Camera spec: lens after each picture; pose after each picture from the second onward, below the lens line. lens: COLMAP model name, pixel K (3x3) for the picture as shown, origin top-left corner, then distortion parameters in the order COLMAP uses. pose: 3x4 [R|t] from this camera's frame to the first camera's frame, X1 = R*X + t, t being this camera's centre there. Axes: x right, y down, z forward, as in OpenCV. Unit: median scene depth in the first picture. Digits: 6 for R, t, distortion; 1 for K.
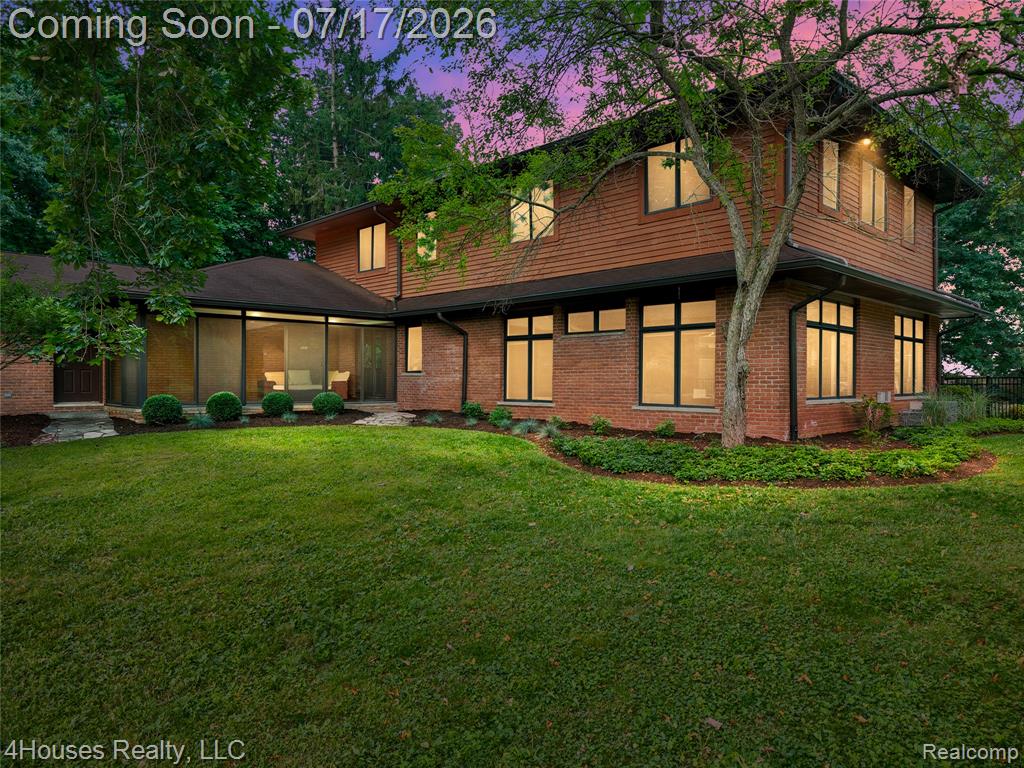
lens RADIAL K [[689.9, 0, 510.8], [0, 689.9, 383.6], [0, 0, 1]] dist [0.031105, -0.030583]
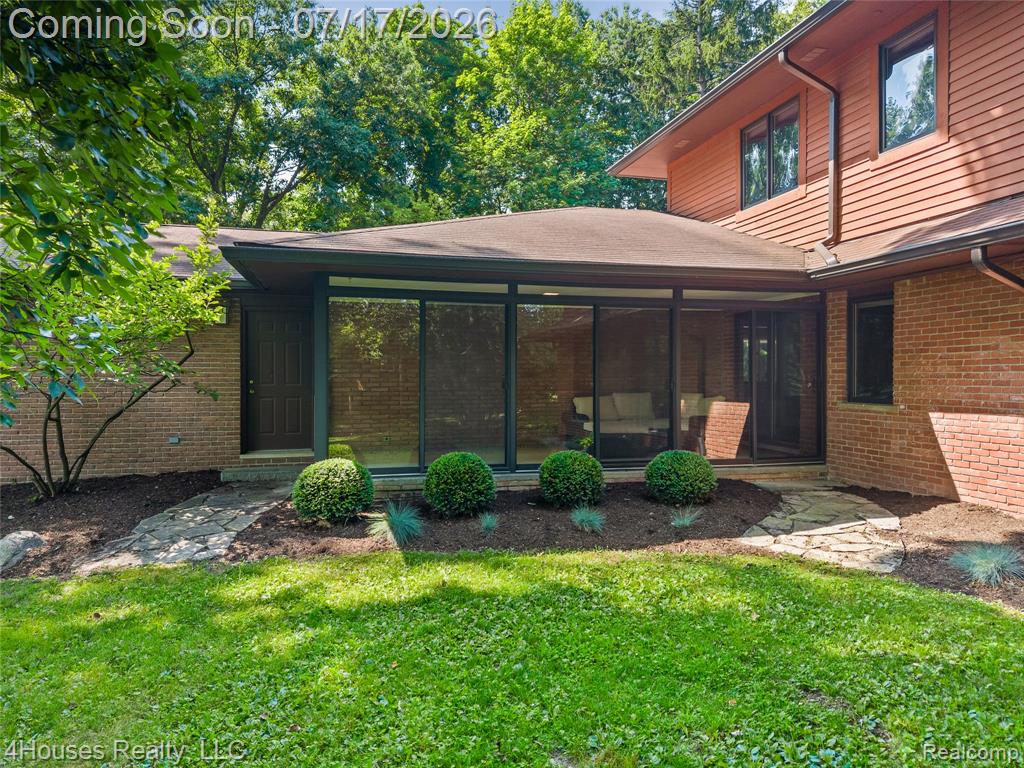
lens RADIAL K [[689.9, 0, 511.4], [0, 689.9, 384.6], [0, 0, 1]] dist [0.031105, -0.030583]
pose [[0.867206, 0.000651, -0.497950, -0.135456], [-0.002868, 0.999989, -0.003689, -0.029835], [0.497942, 0.004627, 0.867198, 0.562566]]
